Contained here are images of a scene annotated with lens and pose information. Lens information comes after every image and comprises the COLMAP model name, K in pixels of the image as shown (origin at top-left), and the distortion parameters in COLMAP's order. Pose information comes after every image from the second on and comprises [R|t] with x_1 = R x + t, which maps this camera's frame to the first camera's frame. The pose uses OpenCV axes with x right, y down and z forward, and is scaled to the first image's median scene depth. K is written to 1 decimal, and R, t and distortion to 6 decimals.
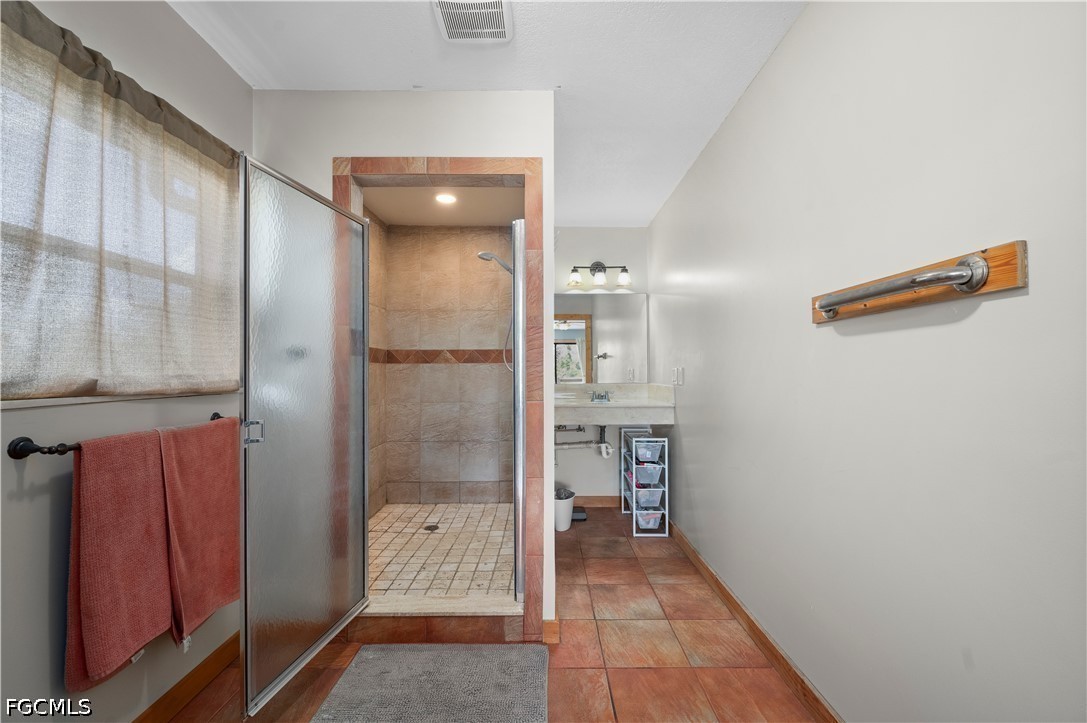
lens RADIAL K [[440.5, 0, 544.8], [0, 440.5, 367.4], [0, 0, 1]] dist [-0.000278, 0.000033]
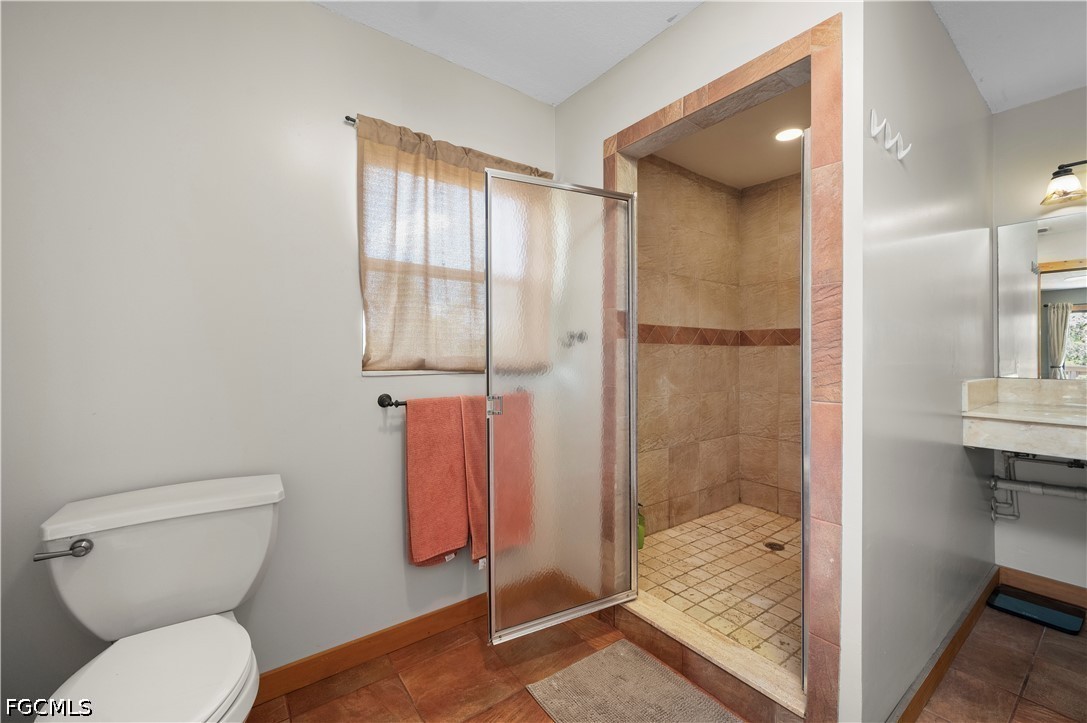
lens RADIAL K [[444.7, 0, 539.5], [0, 444.7, 357.9], [0, 0, 1]] dist [0.000213, 0.000002]
pose [[0.589447, 0.012119, -0.807716, 0.254416], [0.000832, 0.999878, 0.015609, 0.001313], [0.807807, -0.009873, 0.589365, 0.278734]]
